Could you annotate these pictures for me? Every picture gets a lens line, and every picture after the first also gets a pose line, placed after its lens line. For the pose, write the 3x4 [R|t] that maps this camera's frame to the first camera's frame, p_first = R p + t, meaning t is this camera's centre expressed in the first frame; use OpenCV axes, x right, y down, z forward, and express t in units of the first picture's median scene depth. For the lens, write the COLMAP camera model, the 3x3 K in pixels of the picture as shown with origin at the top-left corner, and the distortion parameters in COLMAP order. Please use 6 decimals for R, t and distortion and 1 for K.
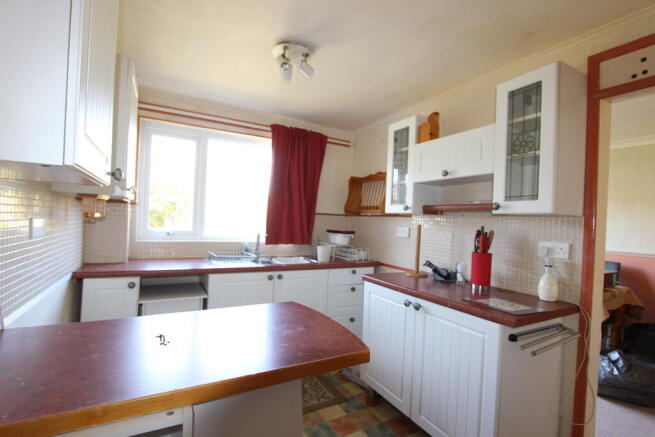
lens RADIAL K [[303.9, 0, 322.7], [0, 303.9, 223.2], [0, 0, 1]] dist [-0.021405, 0.001503]
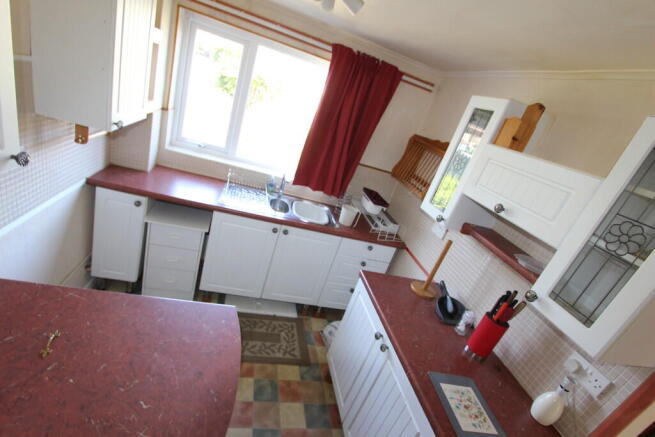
lens RADIAL K [[303.9, 0, 321.1], [0, 303.9, 223.9], [0, 0, 1]] dist [-0.021405, 0.001503]
pose [[0.918049, 0.347229, -0.191359, 0.139349], [-0.262202, 0.893780, 0.363879, -0.227715], [0.297382, -0.283884, 0.911578, 0.184680]]
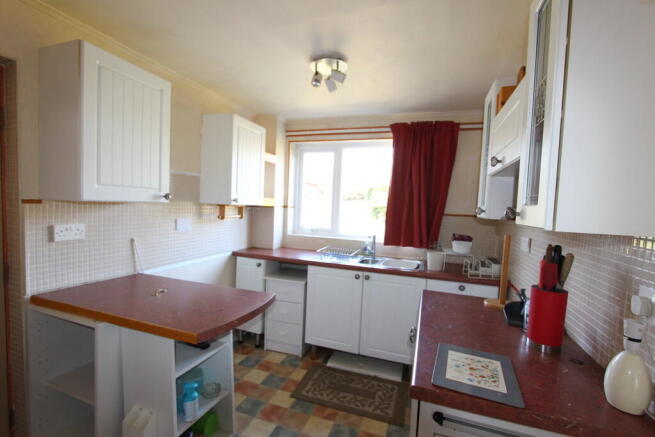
lens RADIAL K [[303.9, 0, 322.8], [0, 303.9, 222.9], [0, 0, 1]] dist [-0.021405, 0.001503]
pose [[0.665262, 0.029957, -0.746009, 0.537729], [-0.019146, 0.999551, 0.023064, -0.028643], [0.746365, -0.001061, 0.665536, 0.218004]]
